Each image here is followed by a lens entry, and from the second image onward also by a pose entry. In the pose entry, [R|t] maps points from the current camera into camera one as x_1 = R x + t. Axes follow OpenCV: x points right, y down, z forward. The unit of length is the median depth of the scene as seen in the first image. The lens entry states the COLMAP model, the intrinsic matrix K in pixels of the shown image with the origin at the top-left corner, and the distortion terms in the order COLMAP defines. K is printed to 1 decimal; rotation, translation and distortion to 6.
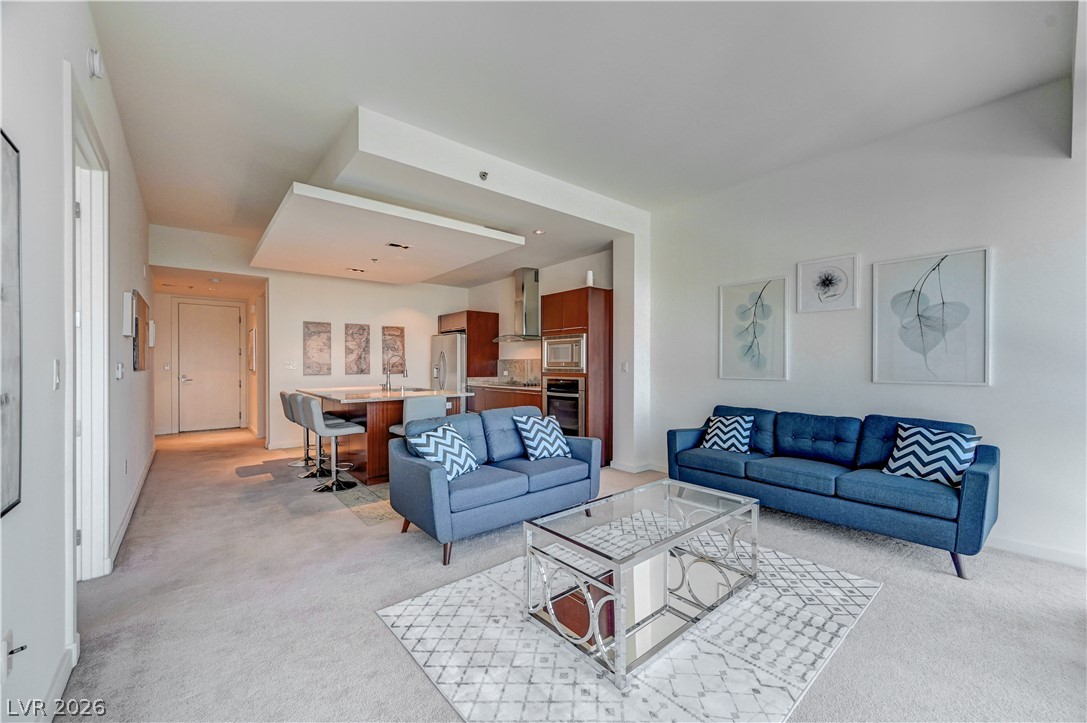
lens RADIAL K [[427.4, 0, 545.1], [0, 427.4, 365.5], [0, 0, 1]] dist [0.001986, 0.000219]
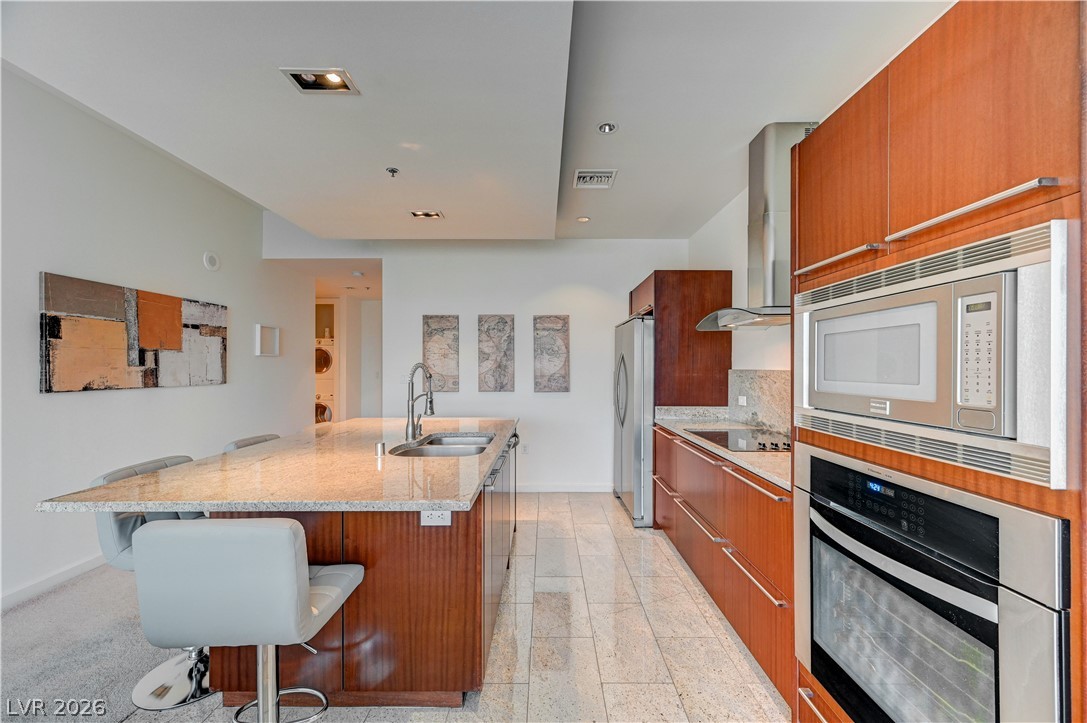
lens RADIAL K [[427.4, 0, 545.1], [0, 427.4, 365.5], [0, 0, 1]] dist [0.001986, 0.000219]
pose [[0.766620, -0.001269, -0.642099, 0.047052], [-0.002224, 0.999987, -0.004630, -0.021116], [0.642097, 0.004978, 0.766607, 0.698857]]
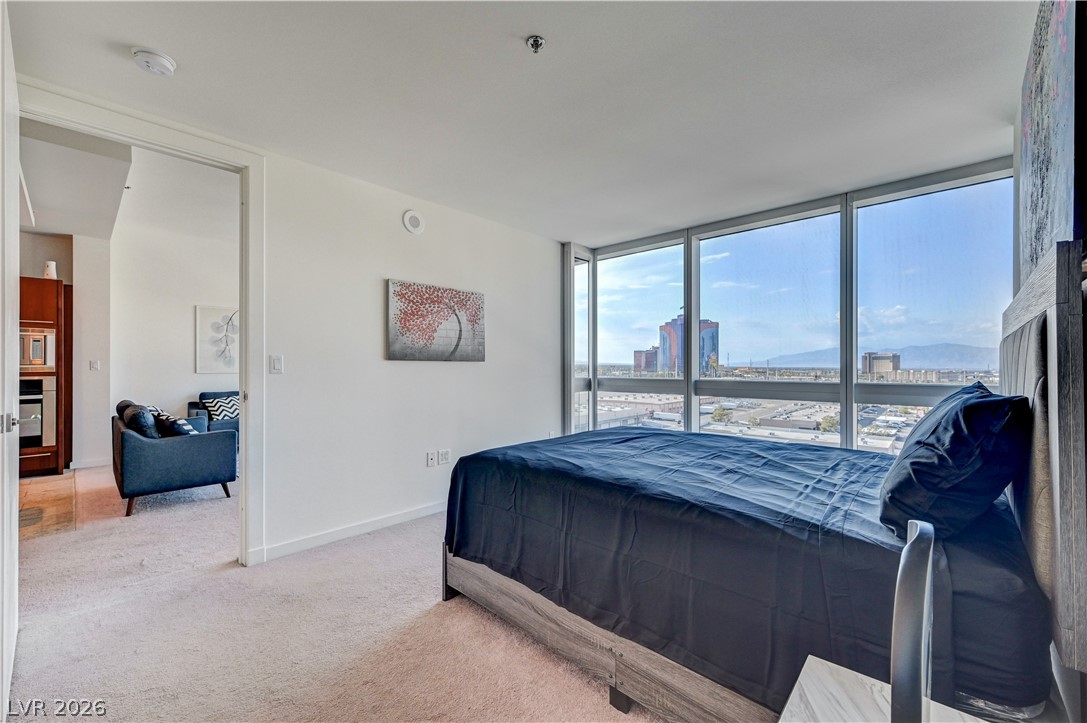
lens RADIAL K [[442.0, 0, 544.2], [0, 442.0, 366.8], [0, 0, 1]] dist [0.004084, 0.000243]
pose [[-0.118628, -0.001231, 0.992938, -0.900800], [0.001933, 0.999997, 0.001471, 0.007562], [-0.992937, 0.002094, -0.118625, 0.048734]]
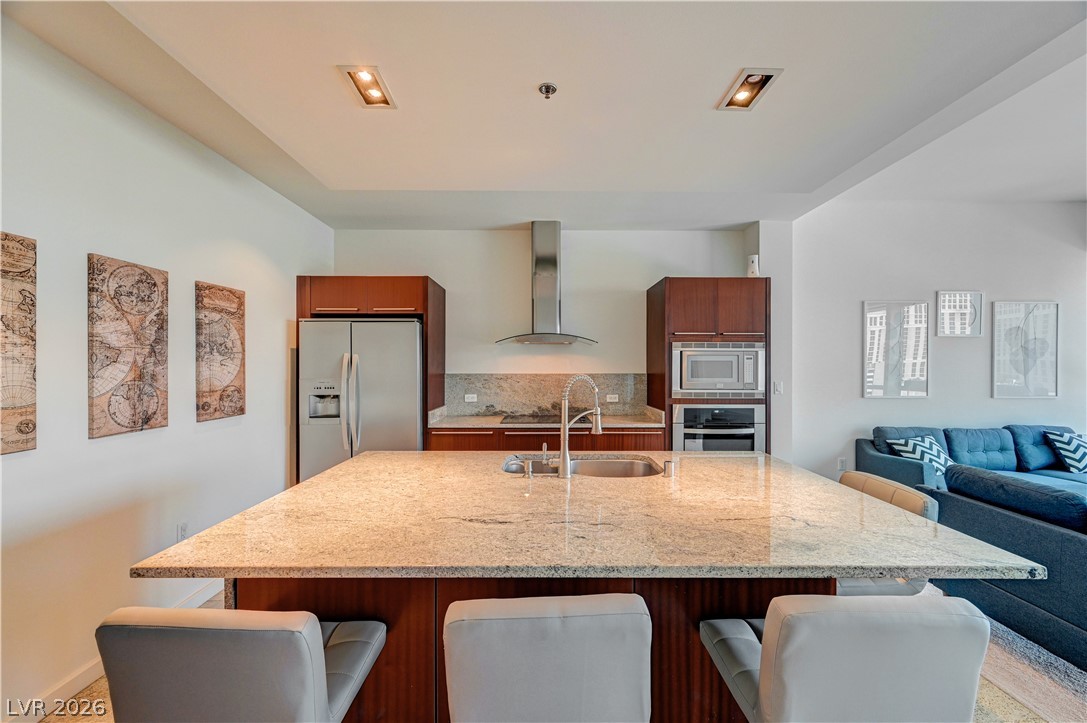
lens RADIAL K [[428.9, 0, 544.9], [0, 428.9, 365.5], [0, 0, 1]] dist [0.002054, 0.000105]
pose [[0.633079, 0.000157, 0.774087, -0.621313], [-0.000265, 1.000000, 0.000014, -0.033022], [-0.774087, -0.000214, 0.633079, 0.750090]]
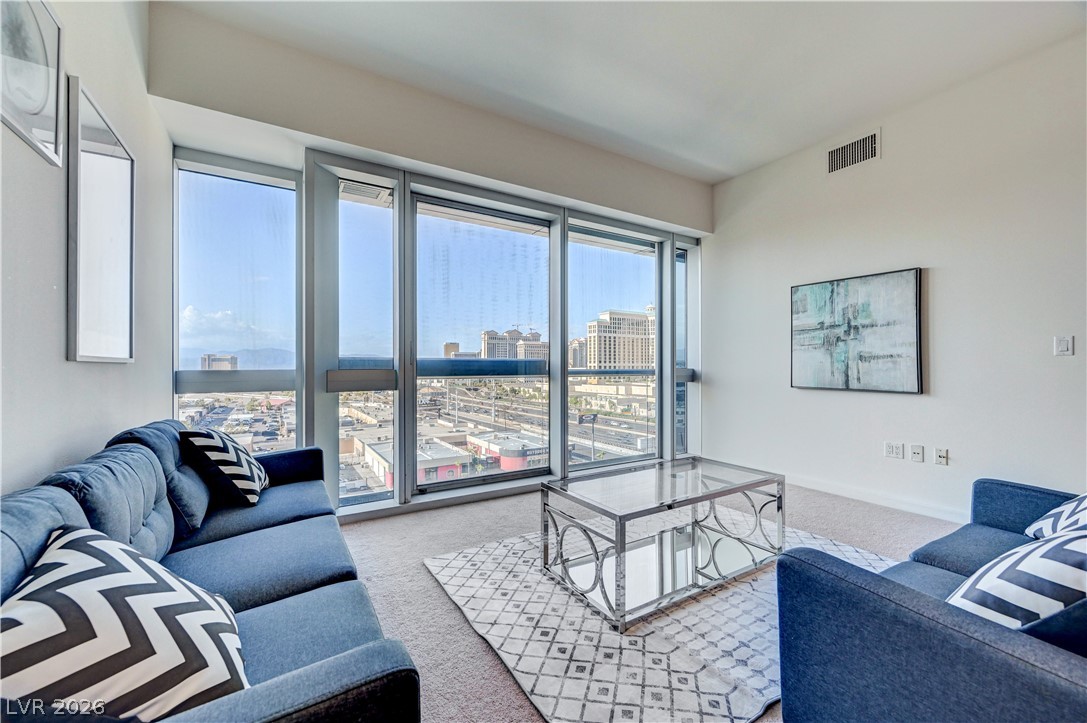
lens RADIAL K [[427.4, 0, 545.1], [0, 427.4, 365.5], [0, 0, 1]] dist [0.001986, 0.000219]
pose [[-0.989332, 0.002705, 0.145656, 0.154661], [0.002475, 0.999995, -0.001761, 0.028070], [-0.145661, -0.001382, -0.989334, 0.830308]]
